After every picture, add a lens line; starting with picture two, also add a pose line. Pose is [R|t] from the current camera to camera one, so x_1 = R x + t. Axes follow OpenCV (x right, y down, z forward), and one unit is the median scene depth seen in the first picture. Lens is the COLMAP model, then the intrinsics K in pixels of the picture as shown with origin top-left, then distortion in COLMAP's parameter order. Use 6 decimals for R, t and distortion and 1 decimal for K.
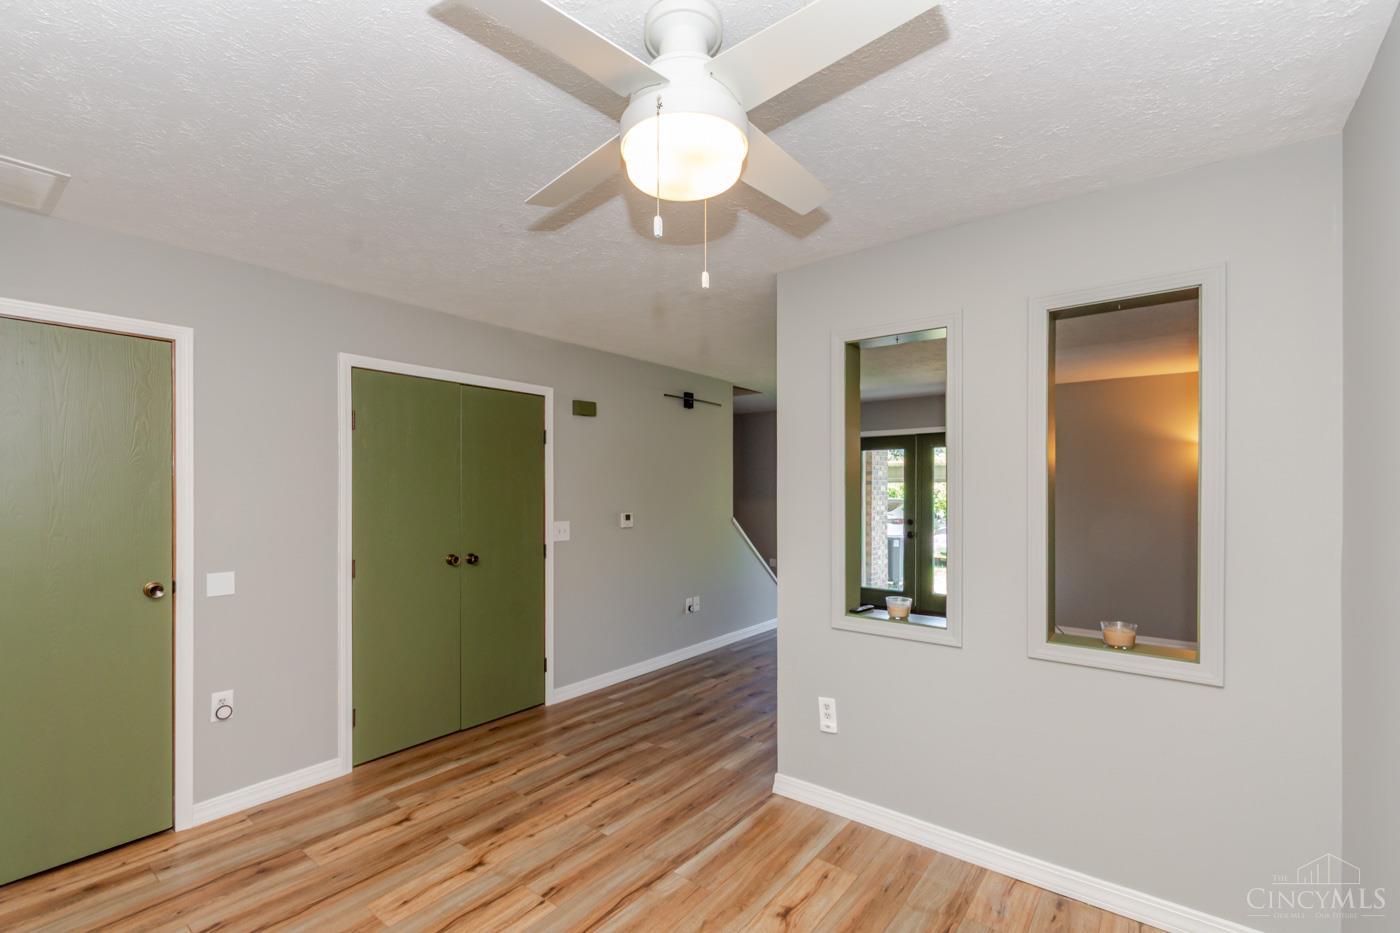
lens RADIAL K [[625.4, 0, 686.1], [0, 625.4, 488.1], [0, 0, 1]] dist [0.004176, -0.001250]
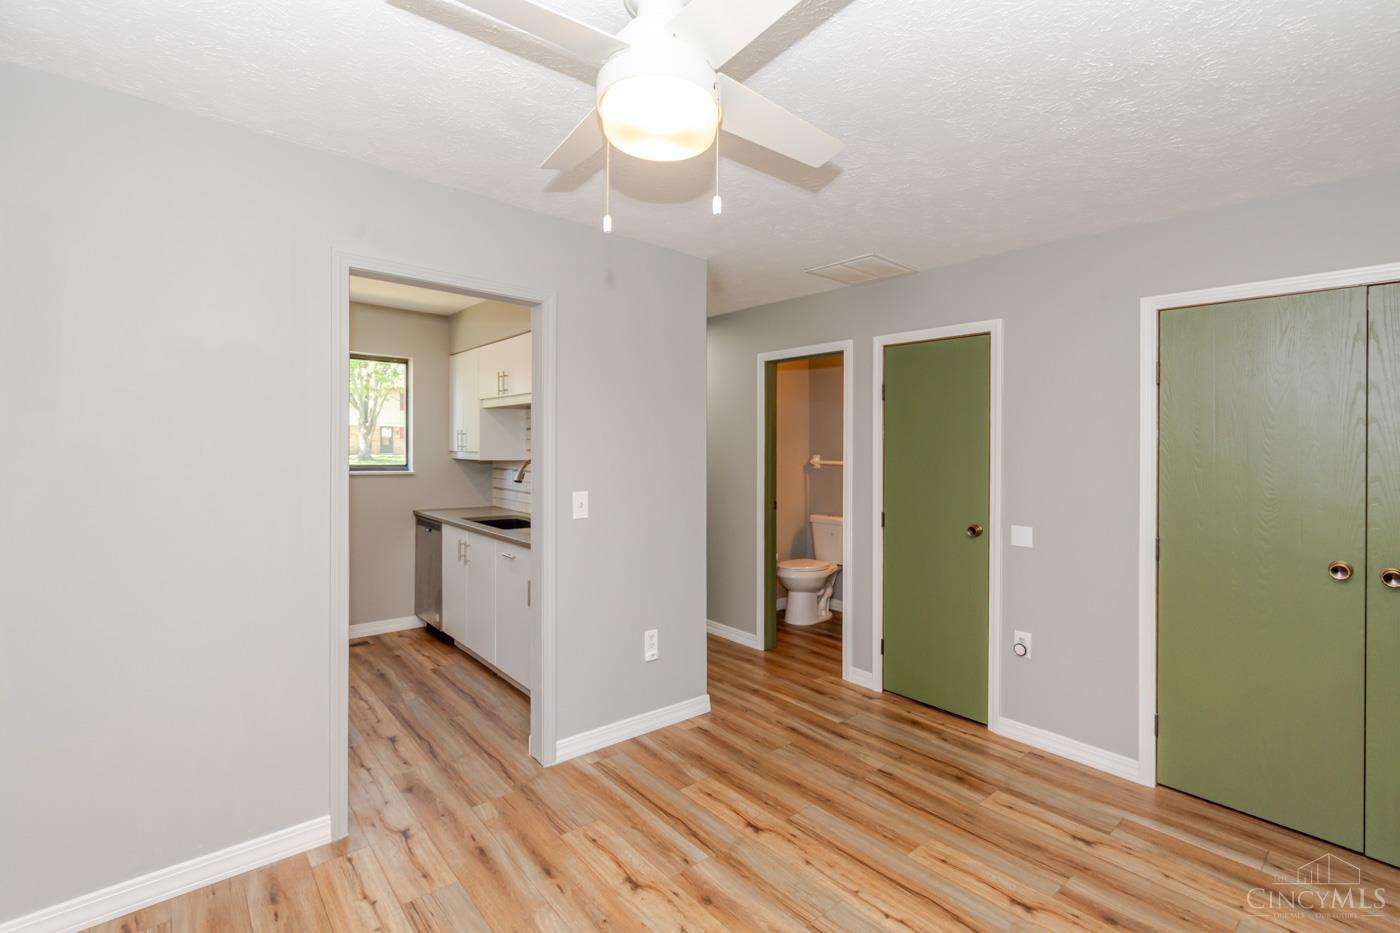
lens RADIAL K [[625.4, 0, 681.7], [0, 625.4, 462.2], [0, 0, 1]] dist [0.004176, -0.001250]
pose [[-0.195634, 0.020689, -0.980459, 0.430636], [-0.018535, 0.999521, 0.024790, 0.001428], [0.980502, 0.023022, -0.195157, 0.542862]]
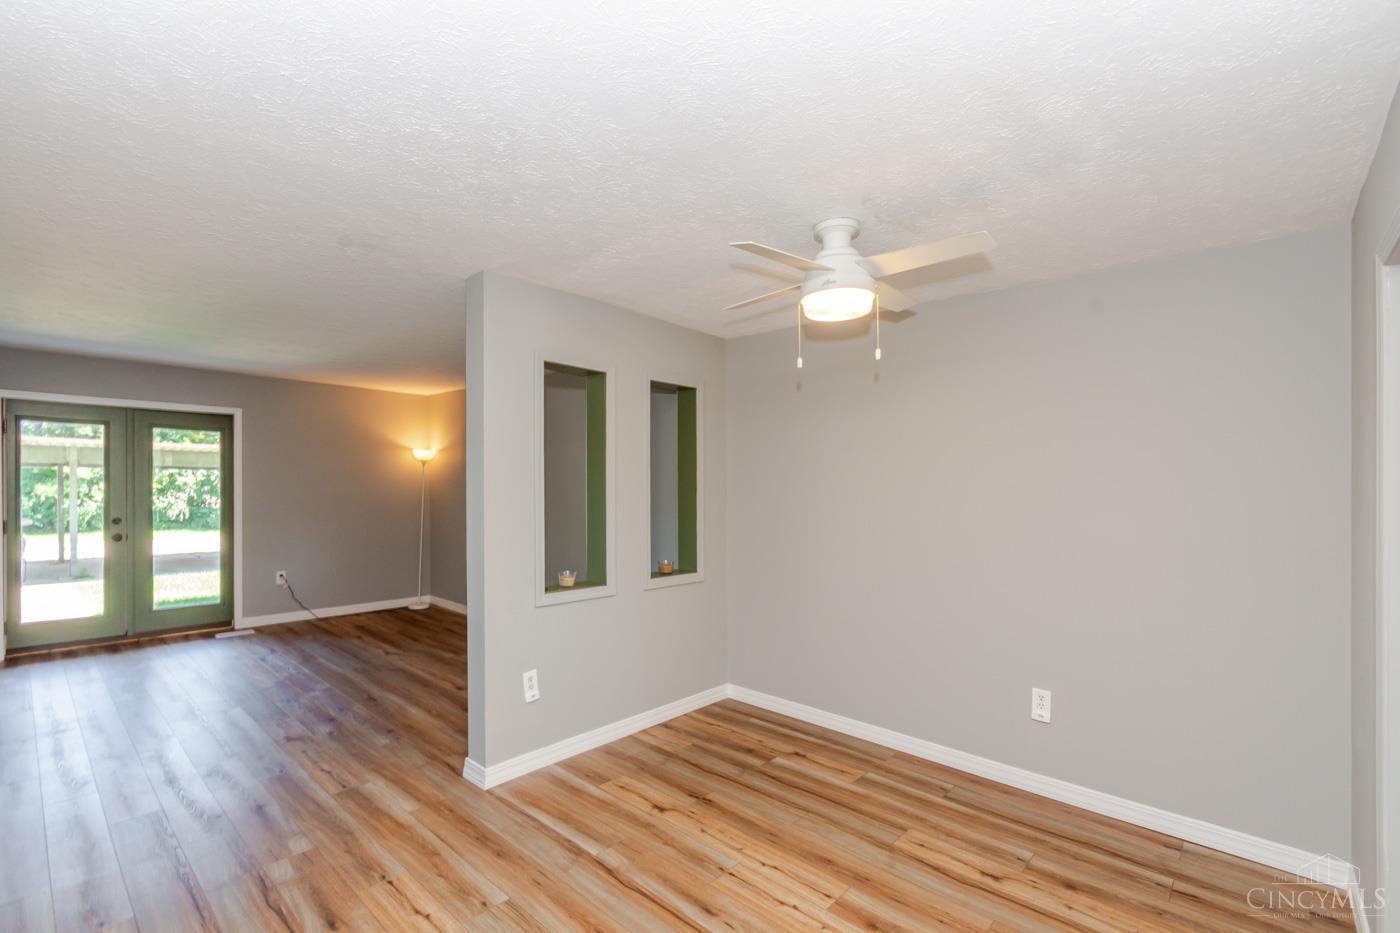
lens RADIAL K [[625.4, 0, 672.2], [0, 625.4, 477.3], [0, 0, 1]] dist [0.004176, -0.001250]
pose [[0.080670, 0.008834, 0.996702, -0.806104], [-0.014993, 0.999858, -0.007649, -0.008808], [-0.996628, -0.014327, 0.080791, 0.606344]]
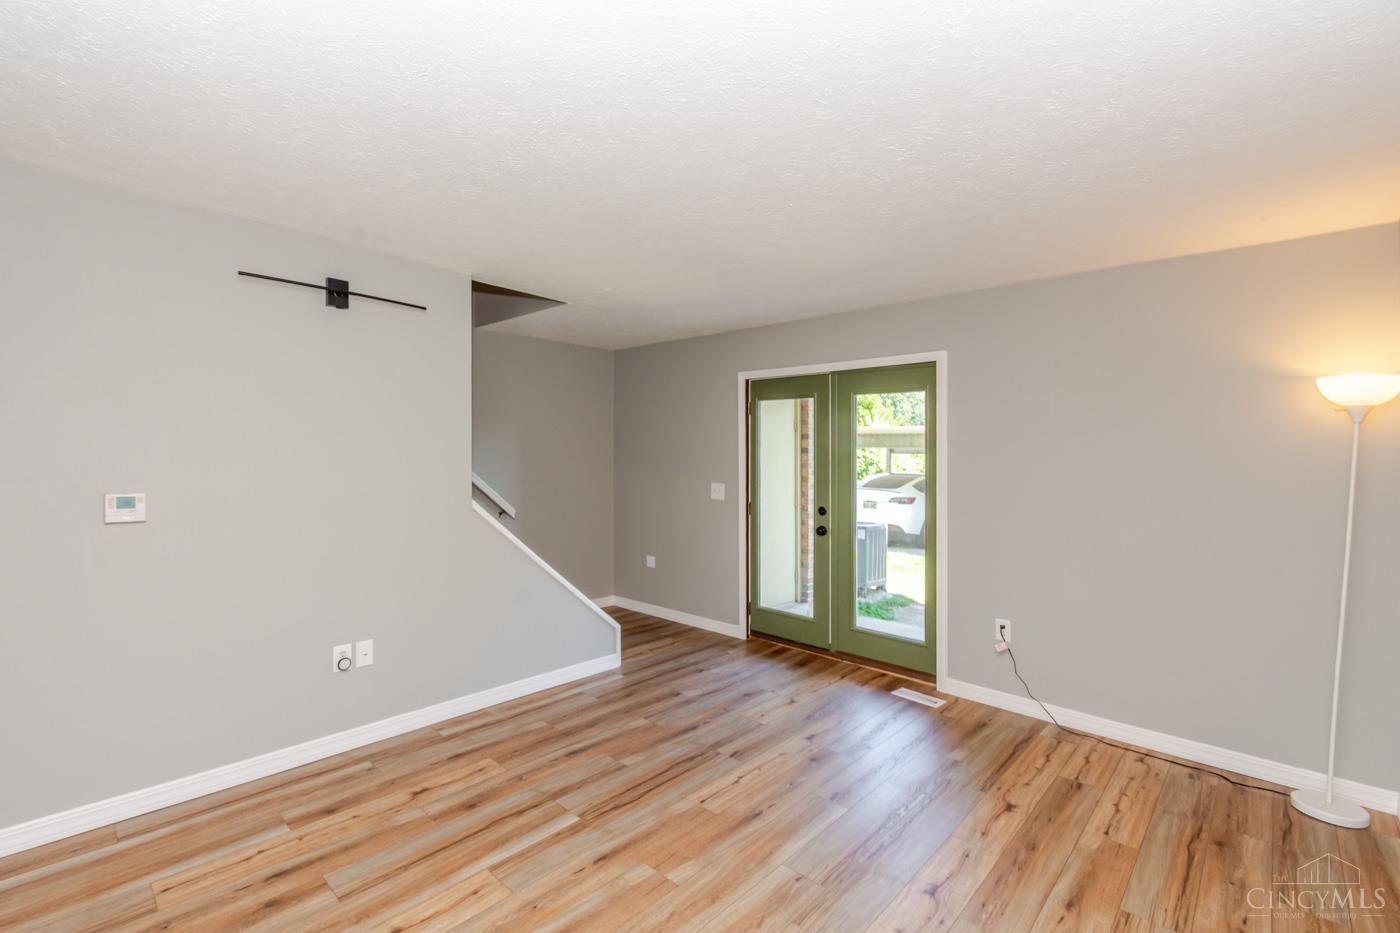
lens RADIAL K [[625.4, 0, 681.4], [0, 625.4, 440.3], [0, 0, 1]] dist [0.004176, -0.001250]
pose [[0.996082, 0.009318, -0.087938, 0.618267], [-0.011912, 0.999508, -0.029021, 0.008068], [0.087625, 0.029955, 0.995703, 0.799777]]
